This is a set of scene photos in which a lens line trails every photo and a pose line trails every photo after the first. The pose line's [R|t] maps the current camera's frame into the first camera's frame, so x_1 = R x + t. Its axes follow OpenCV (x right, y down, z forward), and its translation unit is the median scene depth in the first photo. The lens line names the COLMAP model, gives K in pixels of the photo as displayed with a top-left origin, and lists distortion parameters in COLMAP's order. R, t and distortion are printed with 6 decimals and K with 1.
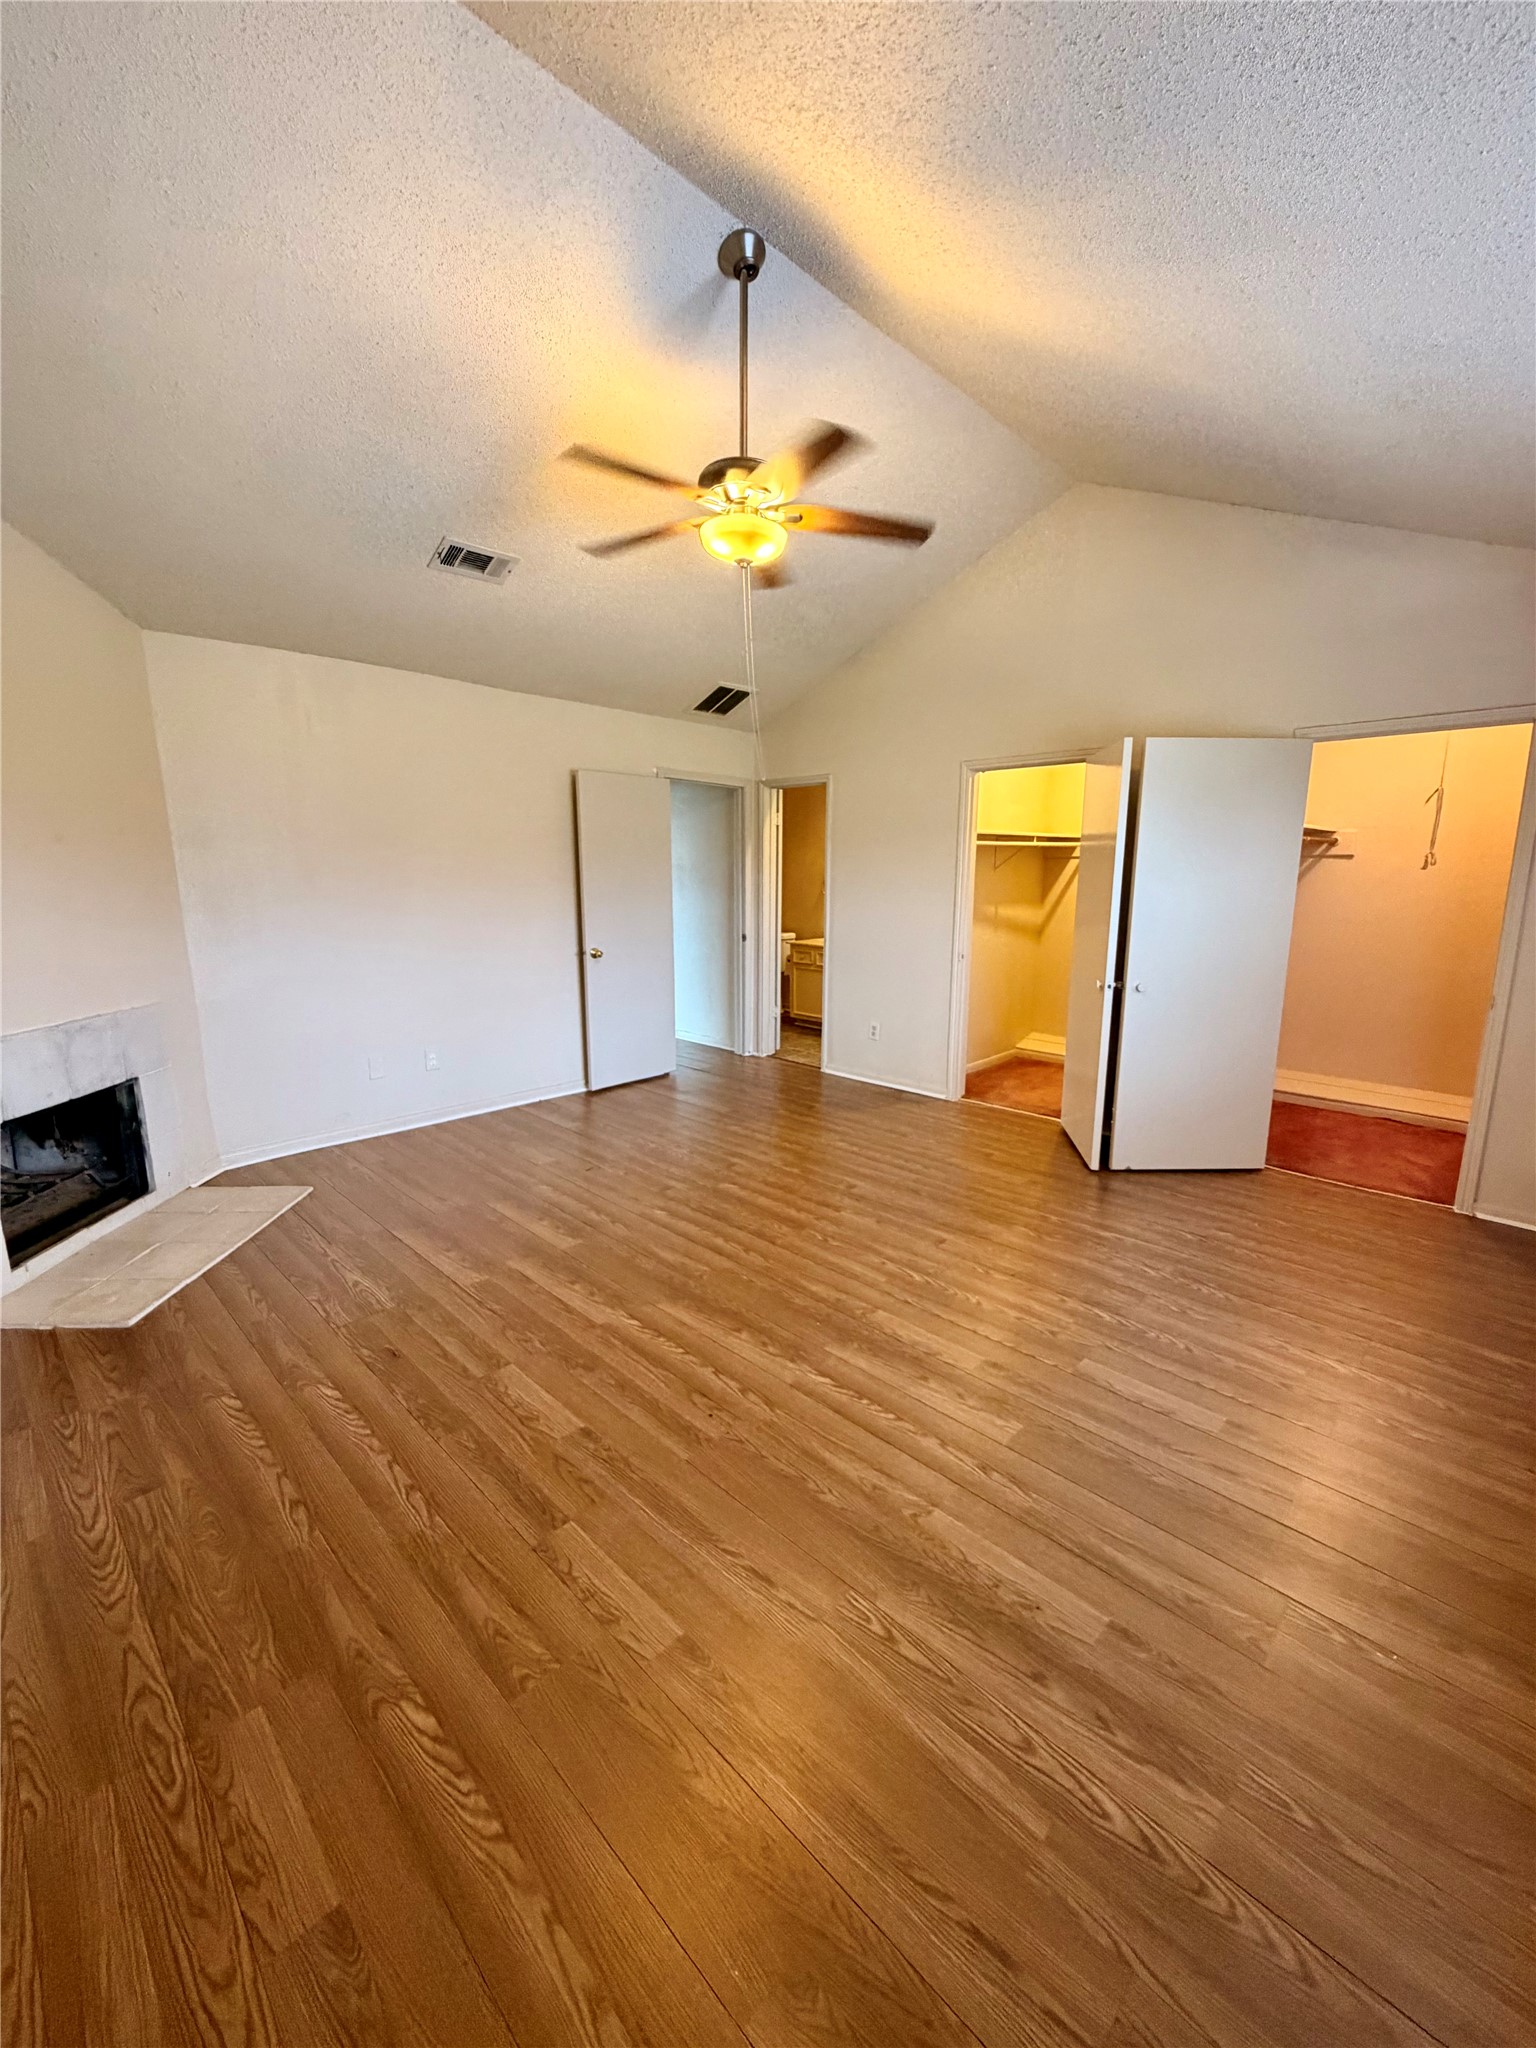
lens RADIAL K [[817.8, 0, 771.0], [0, 817.8, 1006.2], [0, 0, 1]] dist [0.001046, 0.000273]
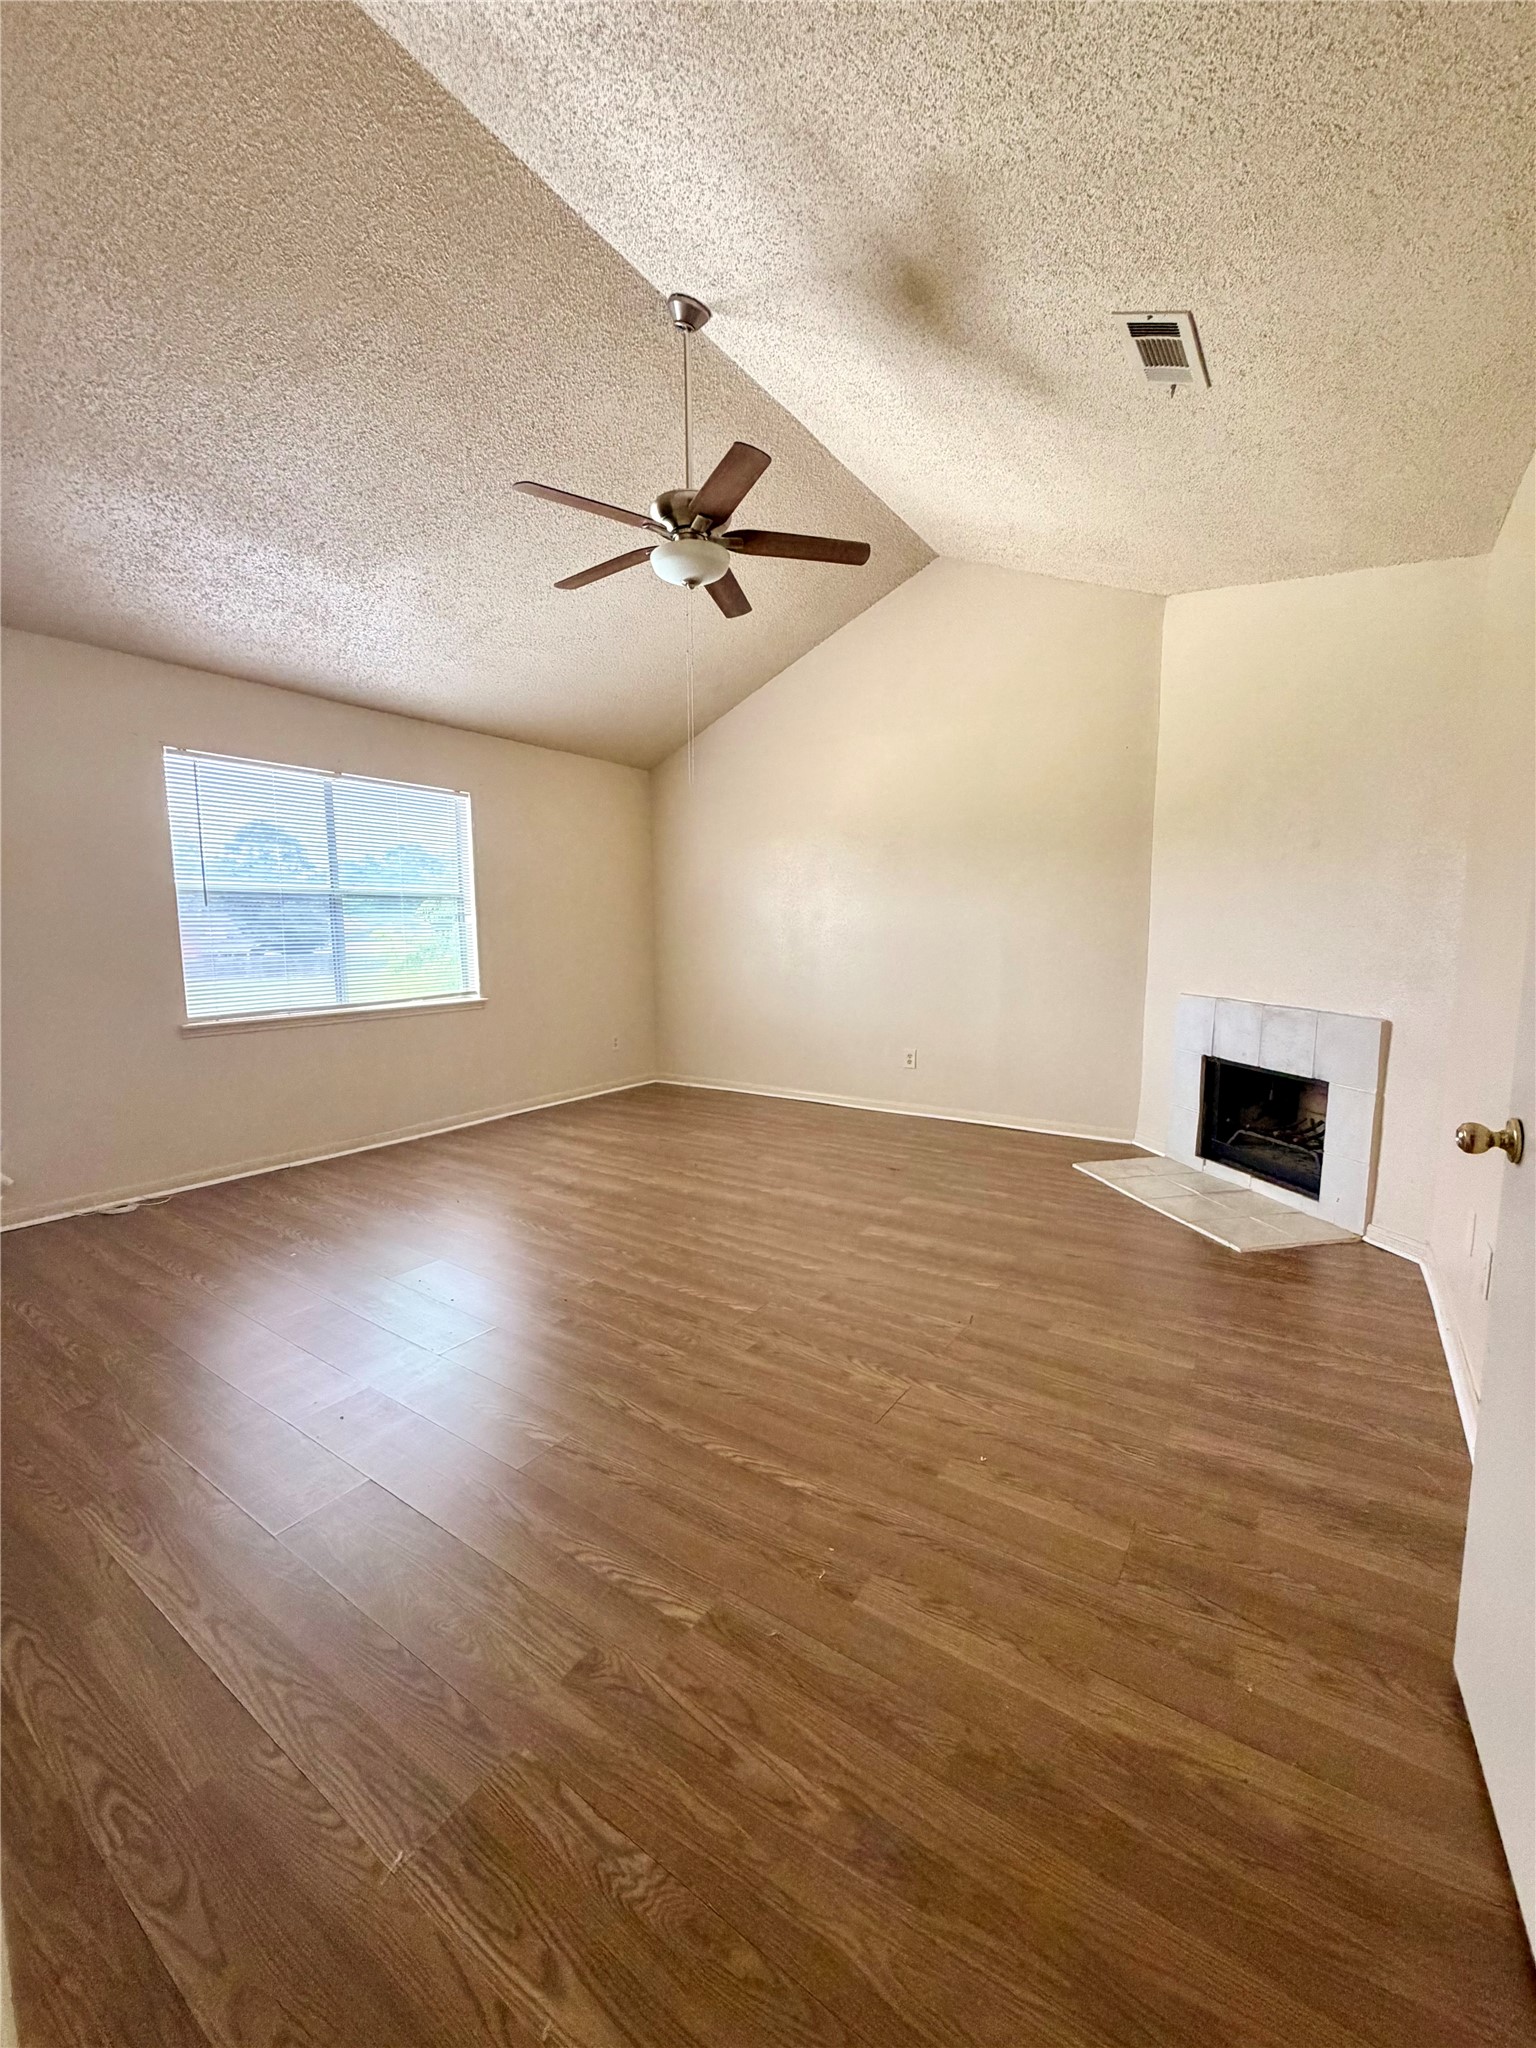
lens RADIAL K [[817.8, 0, 765.9], [0, 817.8, 1027.3], [0, 0, 1]] dist [0.001046, 0.000273]
pose [[-0.986893, 0.024570, -0.159497, 0.044842], [-0.023621, 0.955705, 0.293378, -0.270806], [0.159641, 0.293300, -0.942598, 1.965646]]
